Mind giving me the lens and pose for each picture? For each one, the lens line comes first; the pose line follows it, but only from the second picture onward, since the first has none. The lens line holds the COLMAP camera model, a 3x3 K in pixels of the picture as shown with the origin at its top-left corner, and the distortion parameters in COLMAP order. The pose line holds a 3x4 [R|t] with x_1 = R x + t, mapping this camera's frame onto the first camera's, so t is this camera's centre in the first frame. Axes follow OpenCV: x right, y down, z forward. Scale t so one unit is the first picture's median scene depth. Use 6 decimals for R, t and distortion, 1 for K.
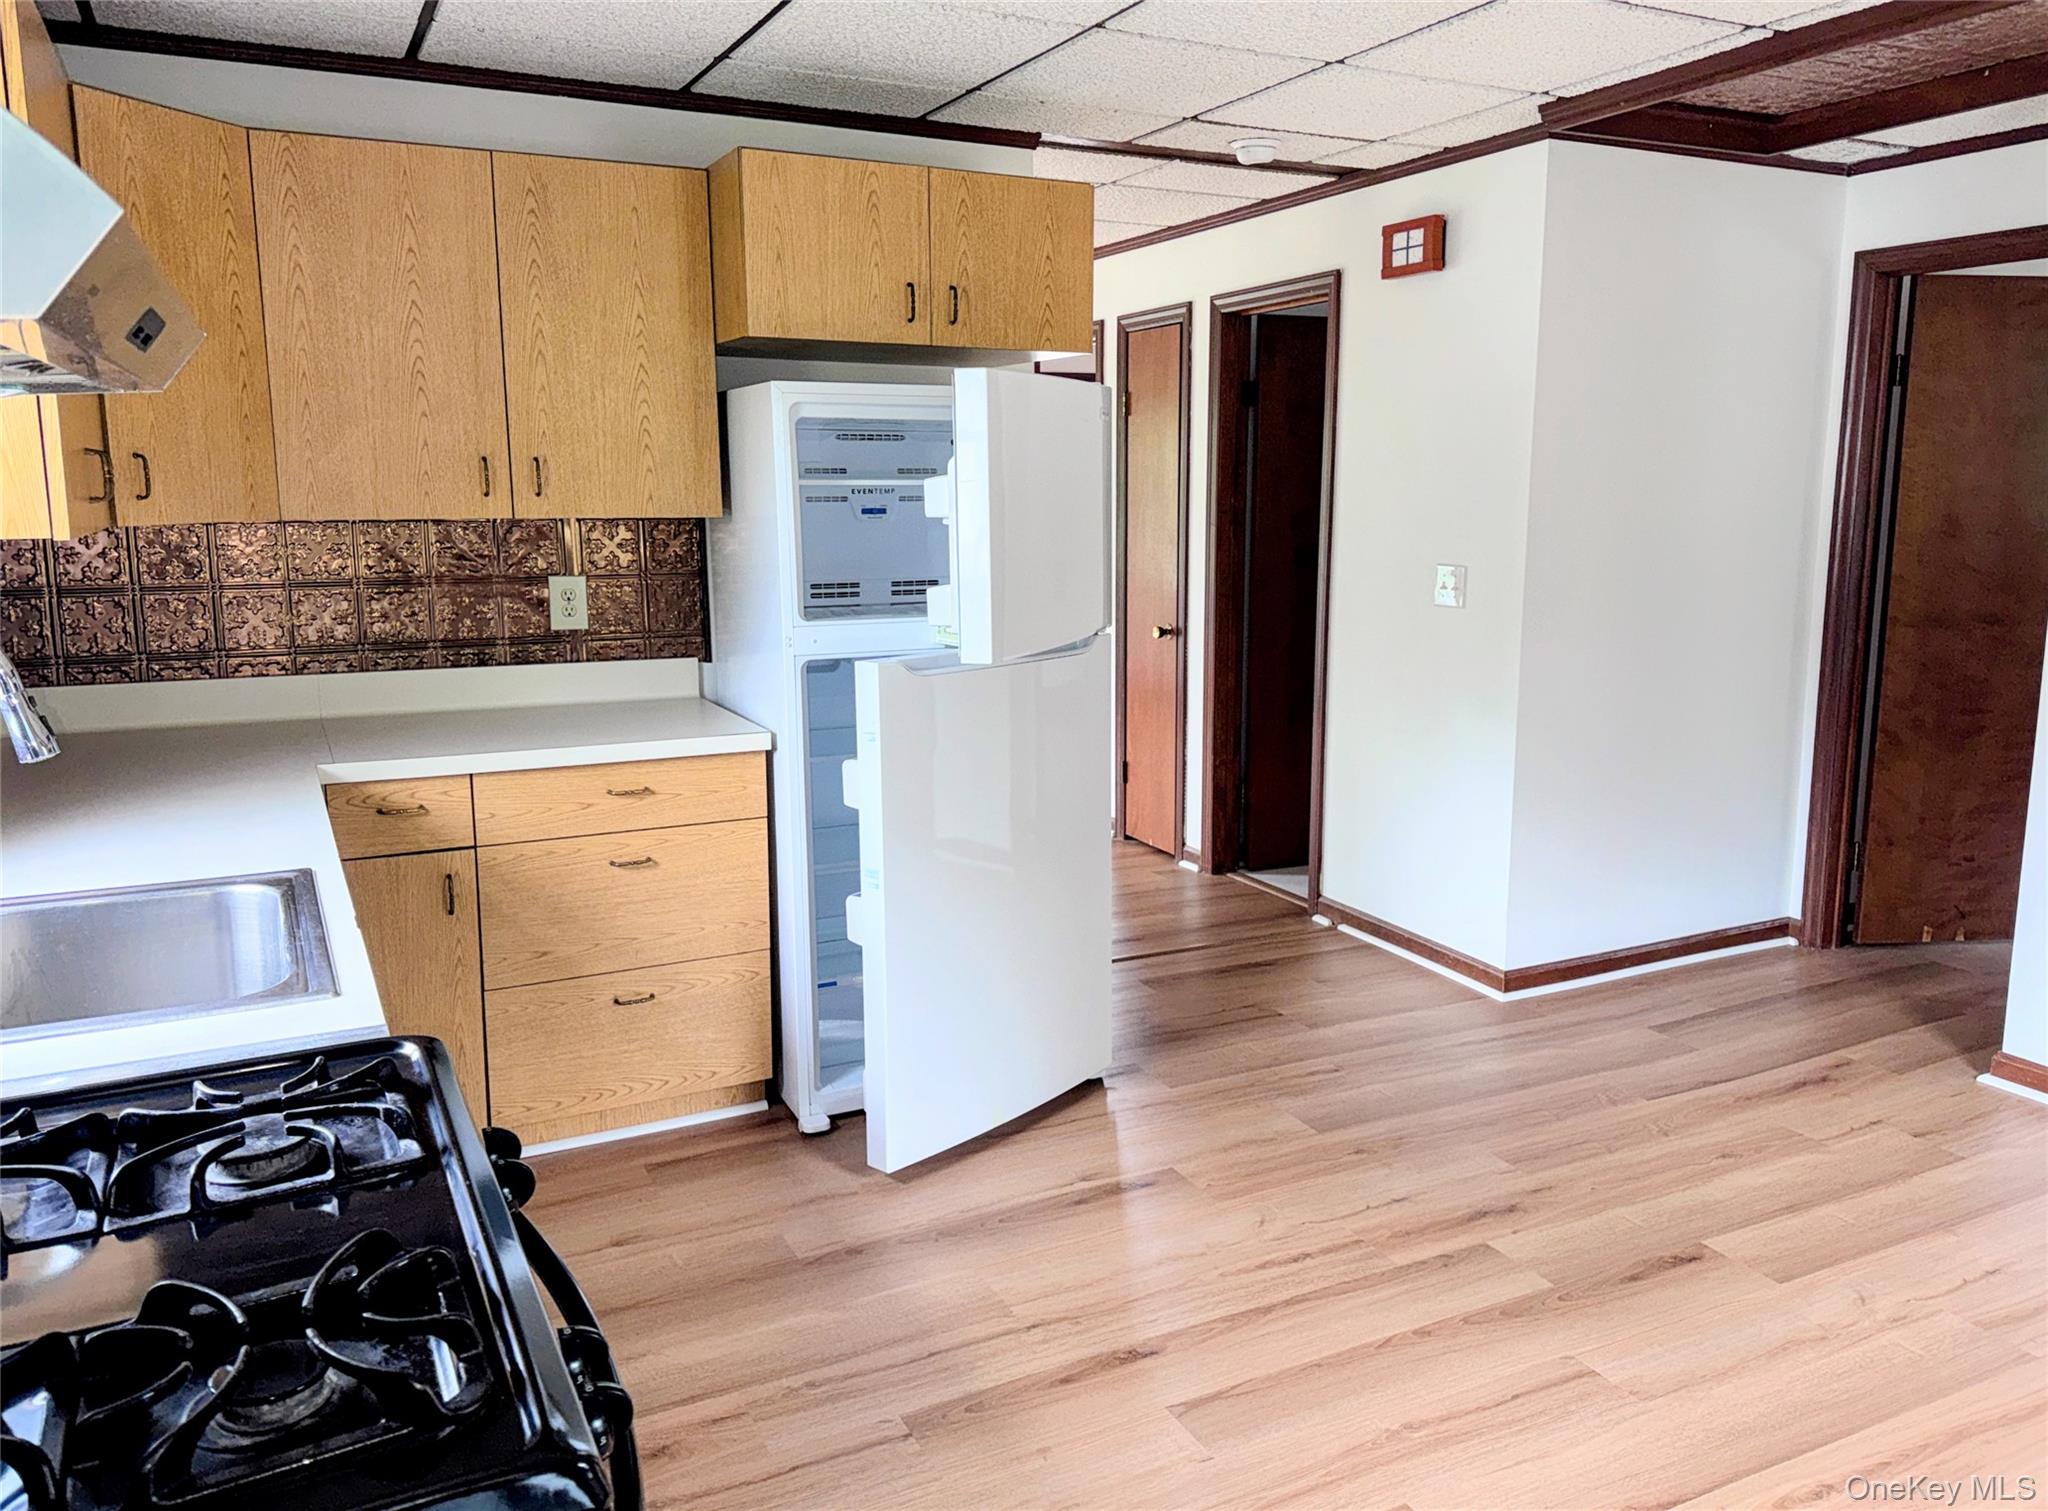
lens RADIAL K [[1491.5, 0, 1106.7], [0, 1491.5, 709.9], [0, 0, 1]] dist [0.061158, -0.065014]
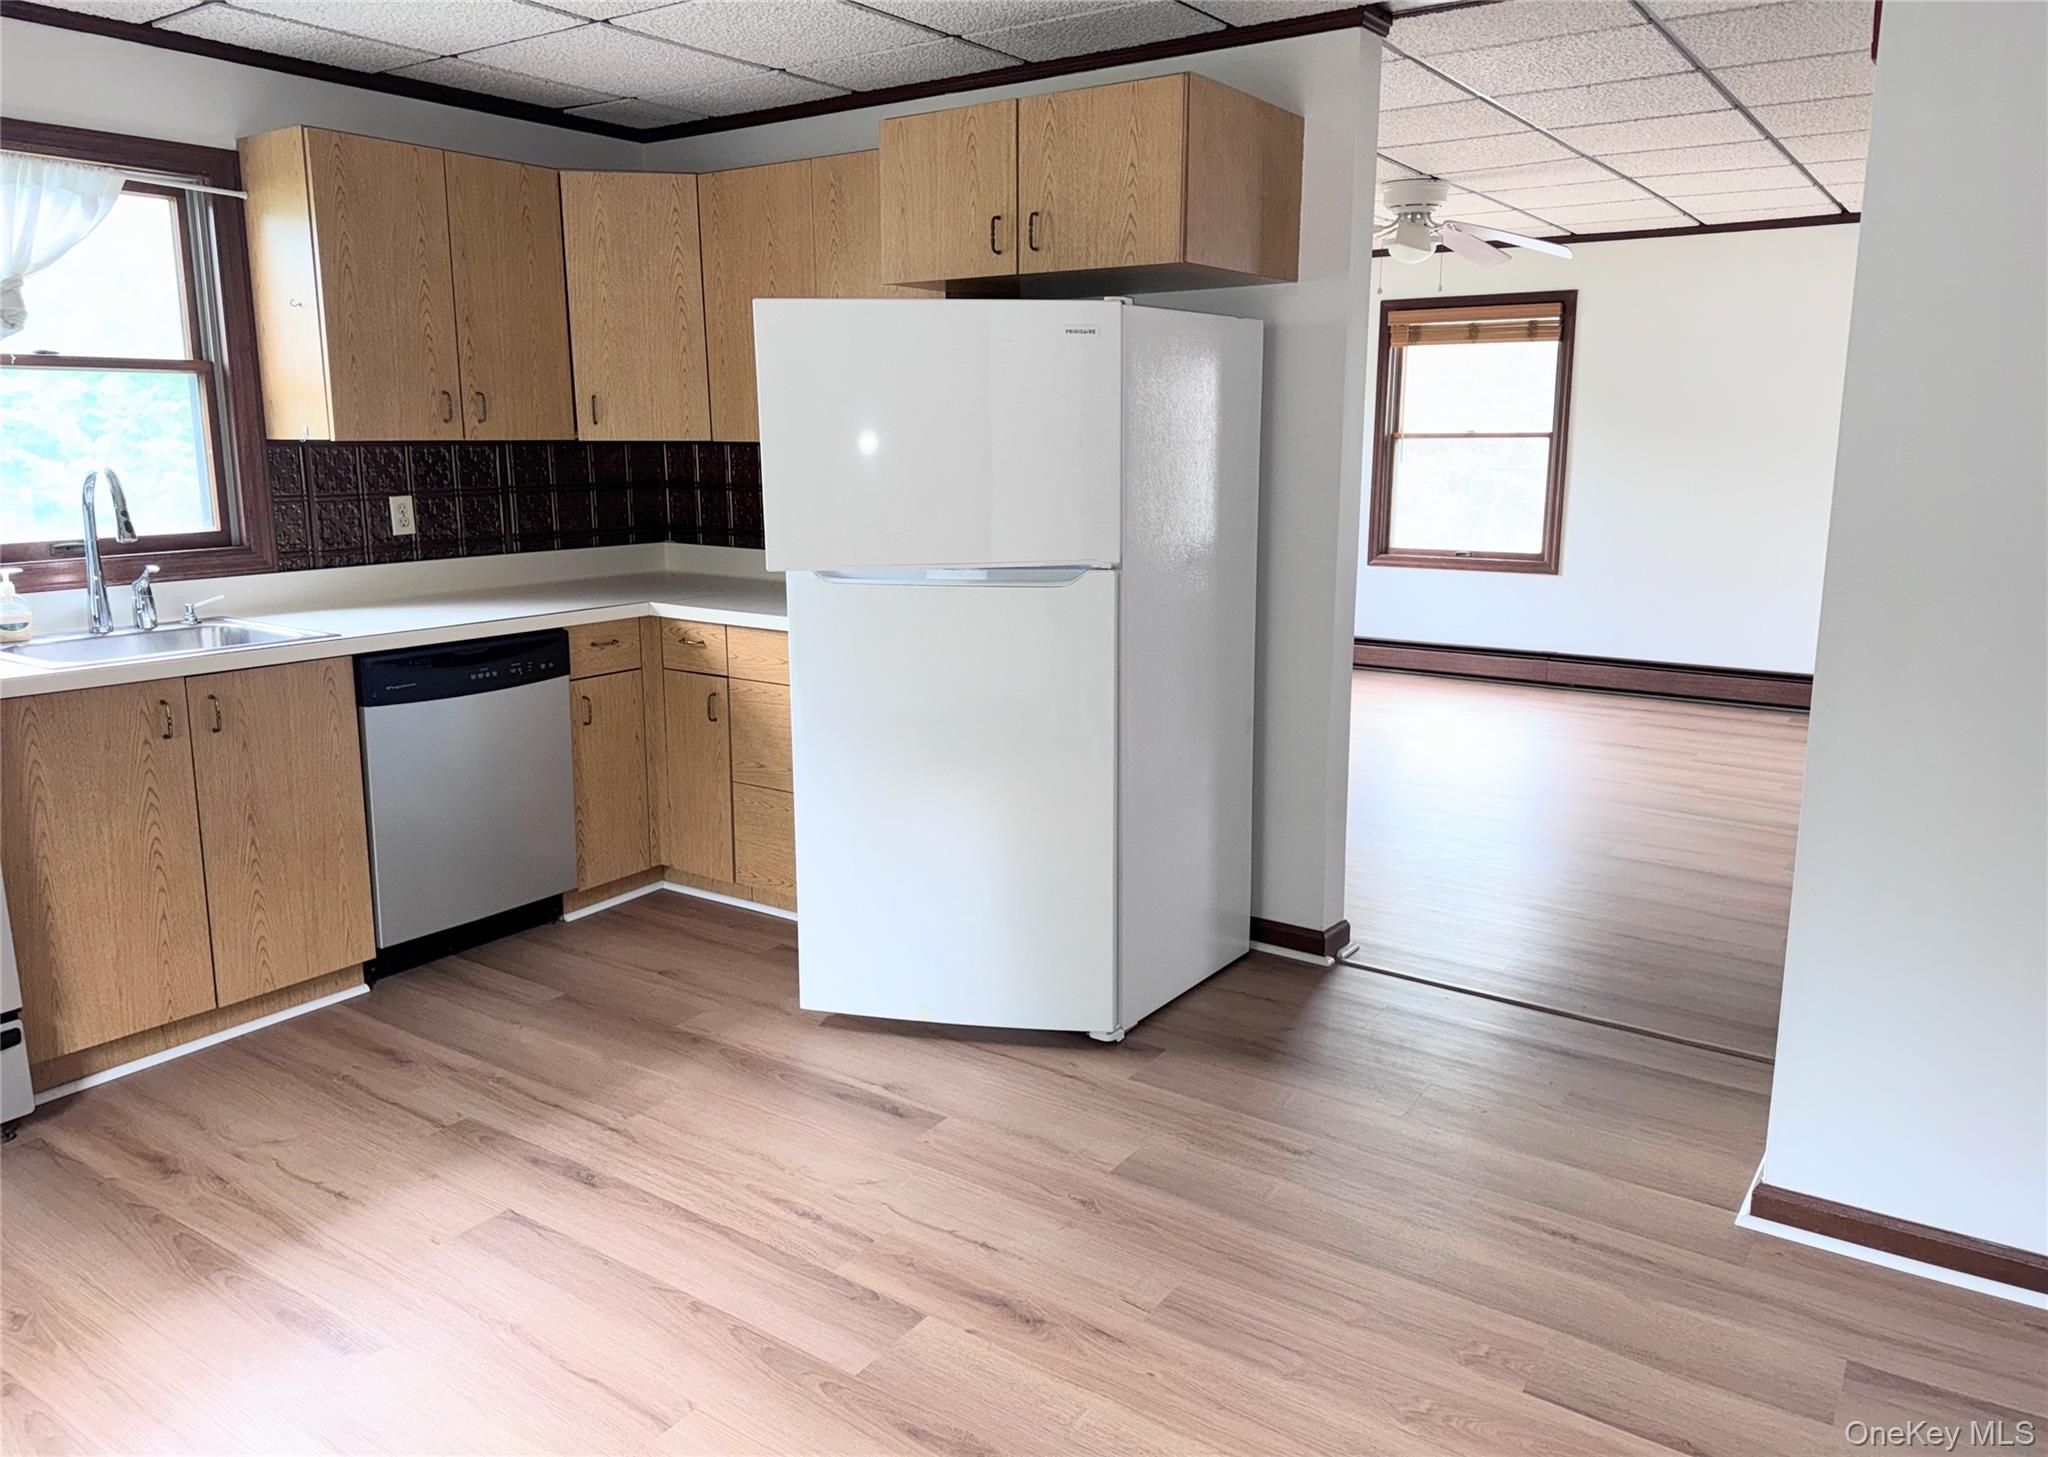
lens RADIAL K [[1444.8, 0, 1019.3], [0, 1444.8, 677.7], [0, 0, 1]] dist [0.019346, 0.000951]
pose [[0.469394, 0.154324, -0.869398, 0.737059], [-0.122273, 0.986483, 0.109092, -0.073901], [0.874482, 0.055097, 0.481919, 0.504652]]
